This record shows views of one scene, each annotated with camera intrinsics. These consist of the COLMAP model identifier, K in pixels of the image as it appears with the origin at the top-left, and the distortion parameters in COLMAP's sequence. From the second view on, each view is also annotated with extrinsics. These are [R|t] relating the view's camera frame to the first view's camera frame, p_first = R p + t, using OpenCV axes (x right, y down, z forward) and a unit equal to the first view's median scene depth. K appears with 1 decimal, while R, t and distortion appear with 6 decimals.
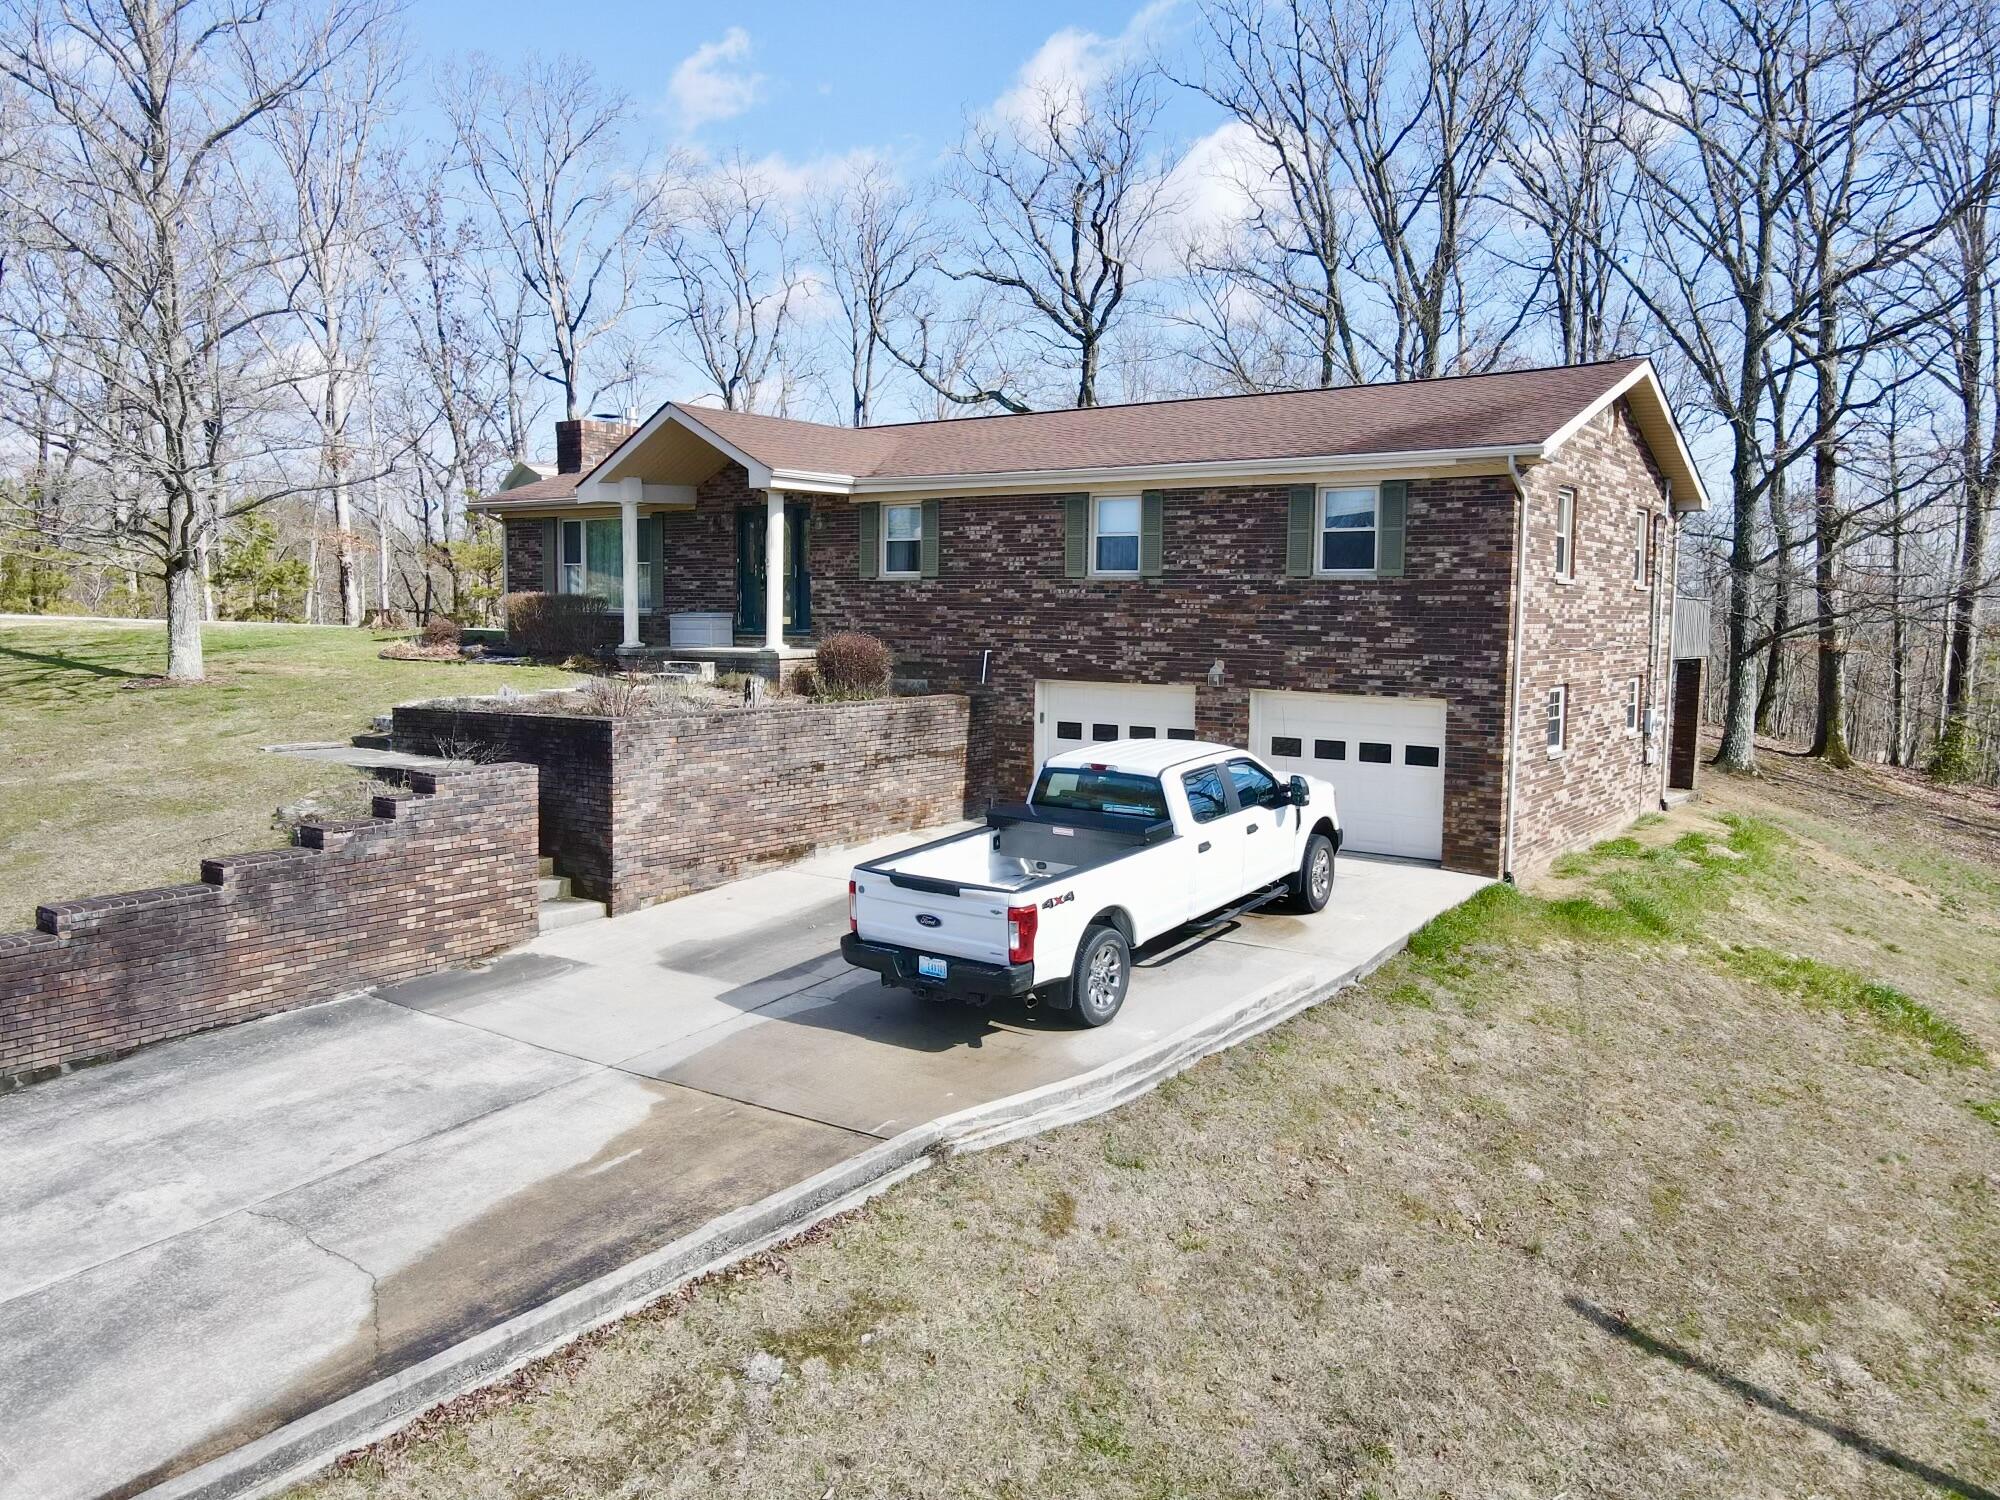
lens RADIAL K [[1470.5, 0, 1002.7], [0, 1470.5, 743.5], [0, 0, 1]] dist [-0.009735, 0.038002]
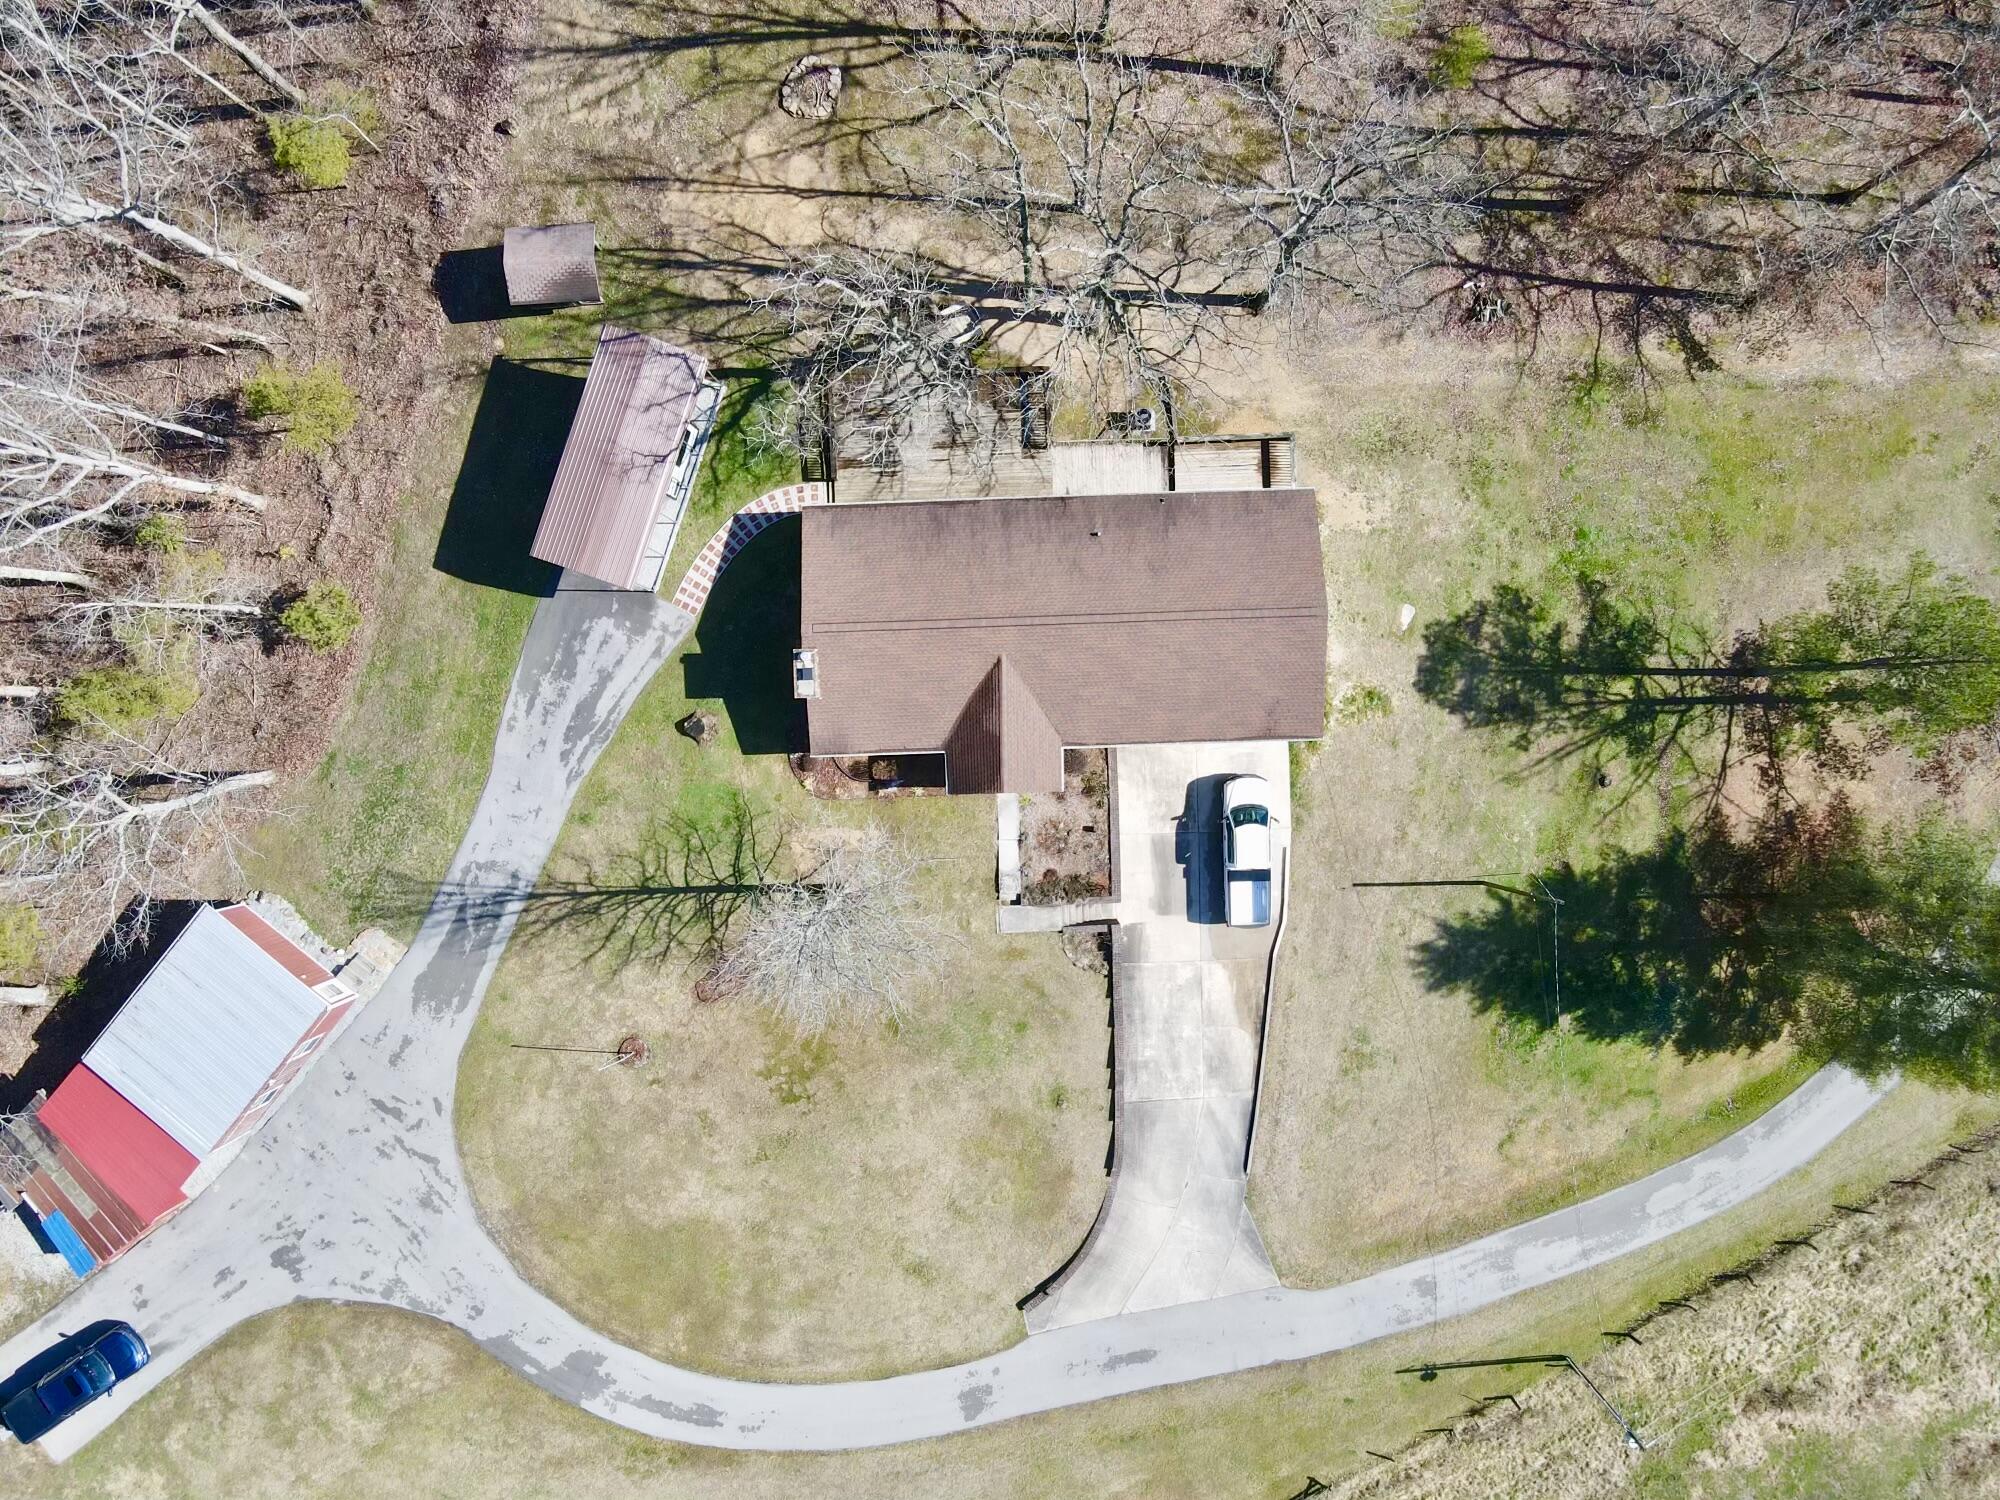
lens RADIAL K [[1470.5, 0, 1002.7], [0, 1470.5, 743.5], [0, 0, 1]] dist [-0.009735, 0.038002]
pose [[0.790745, -0.611441, -0.029384, -0.128041], [0.068835, 0.041119, 0.996780, -3.395615], [-0.608264, -0.790221, 0.074603, 1.084881]]
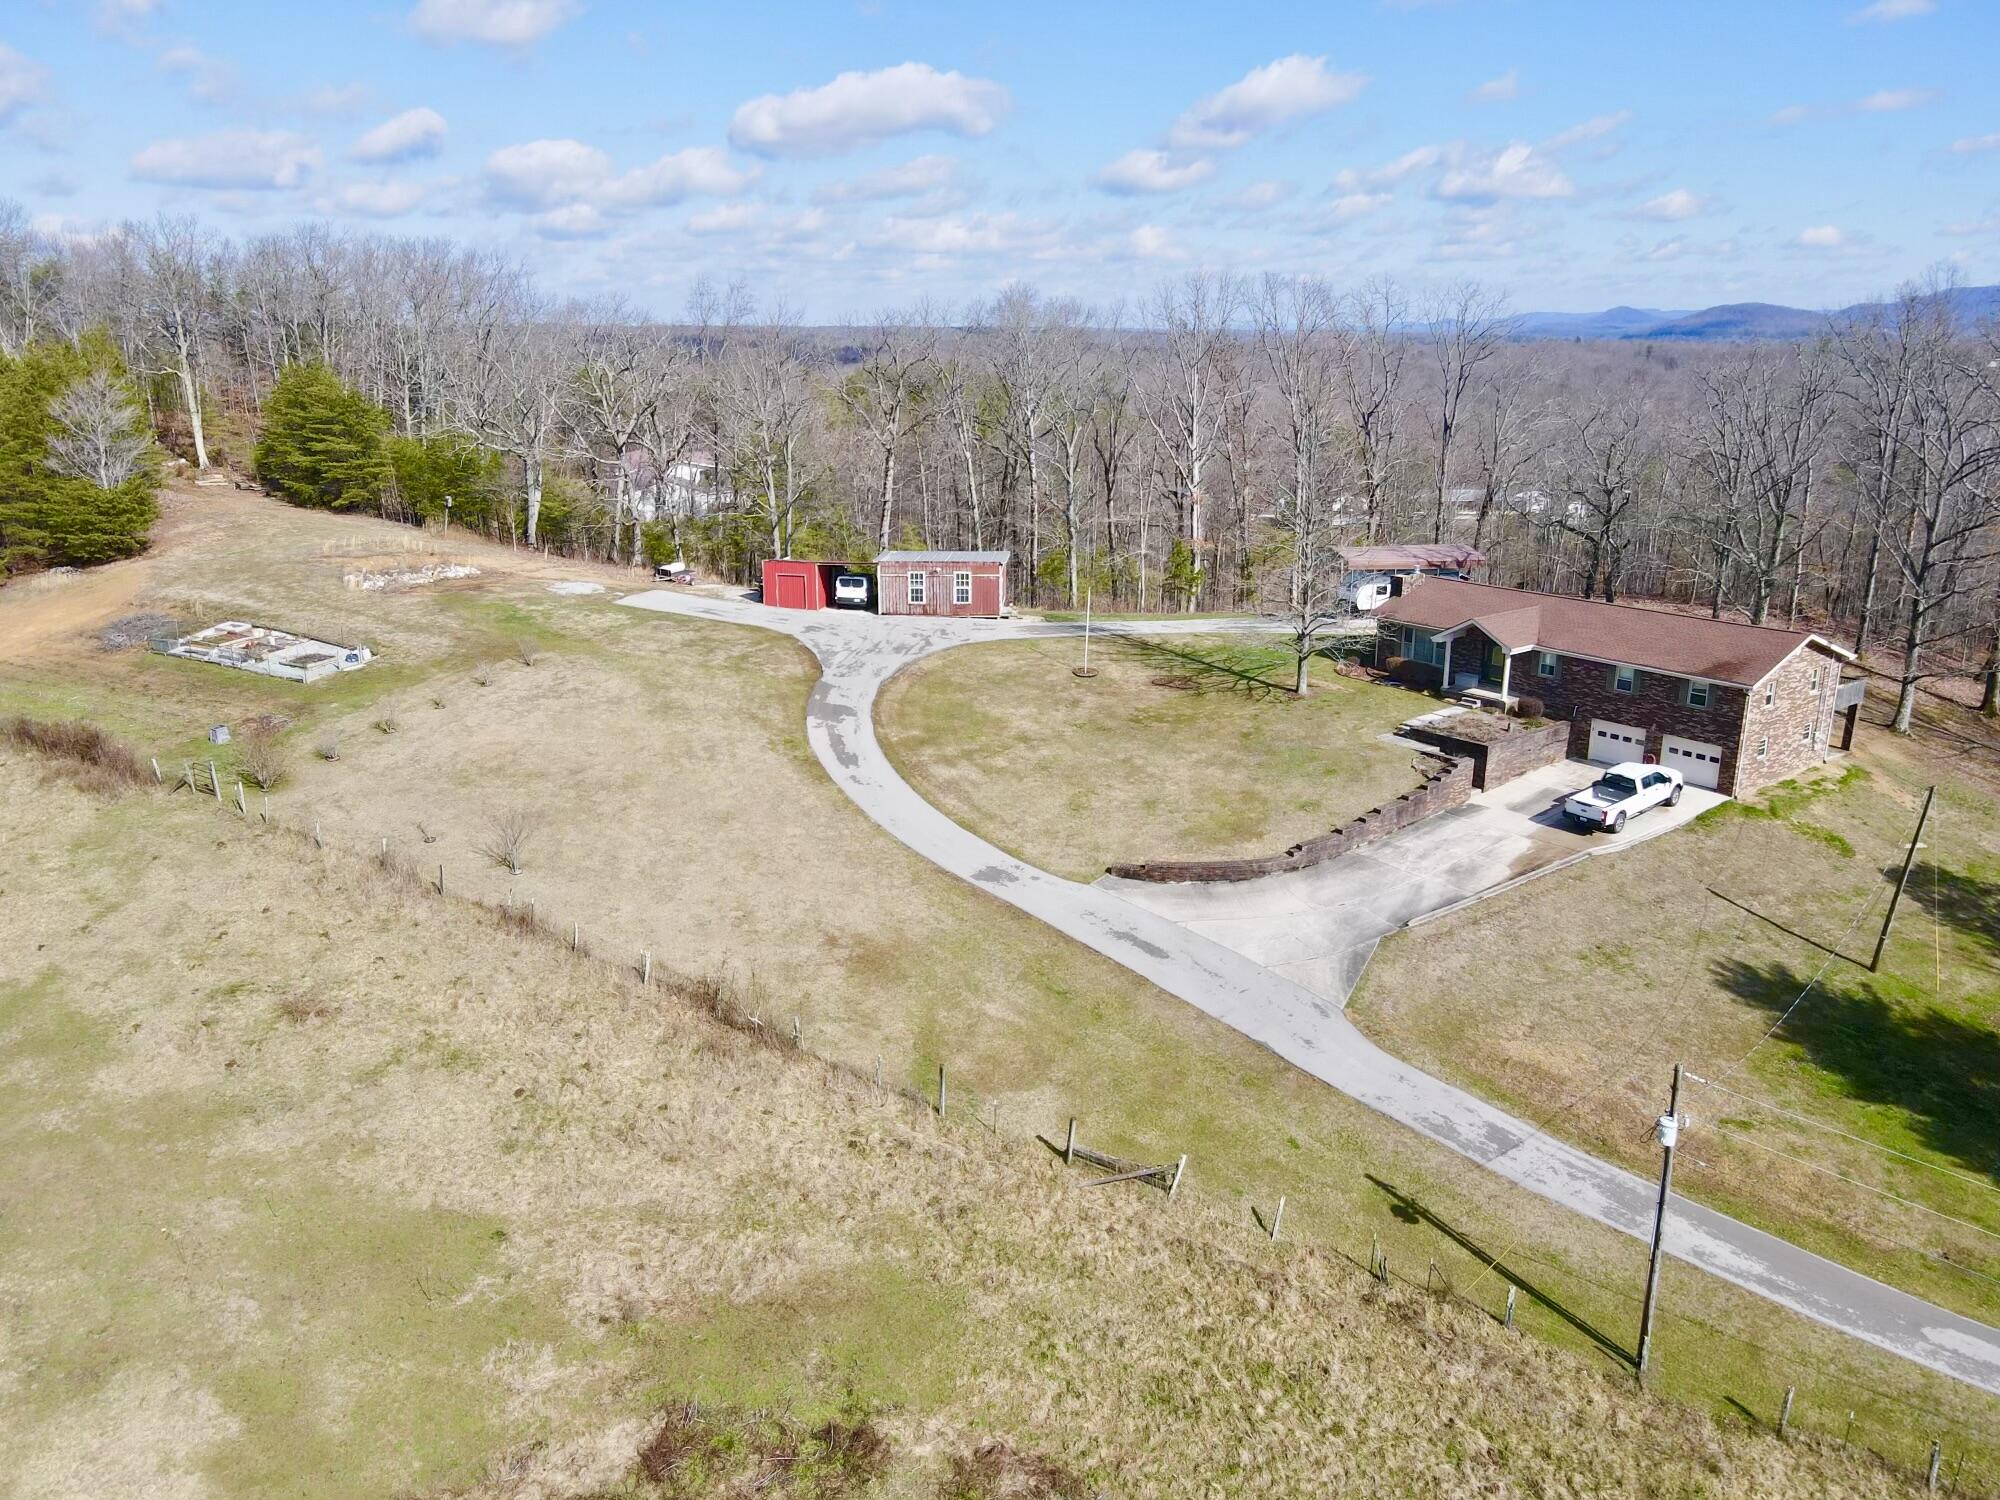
lens RADIAL K [[1470.5, 0, 1002.7], [0, 1470.5, 743.5], [0, 0, 1]] dist [-0.009735, 0.038002]
pose [[0.962102, 0.065656, -0.264666, -0.424594], [-0.015291, 0.982044, 0.188032, -0.668598], [0.272259, -0.176859, 0.945831, -2.790154]]
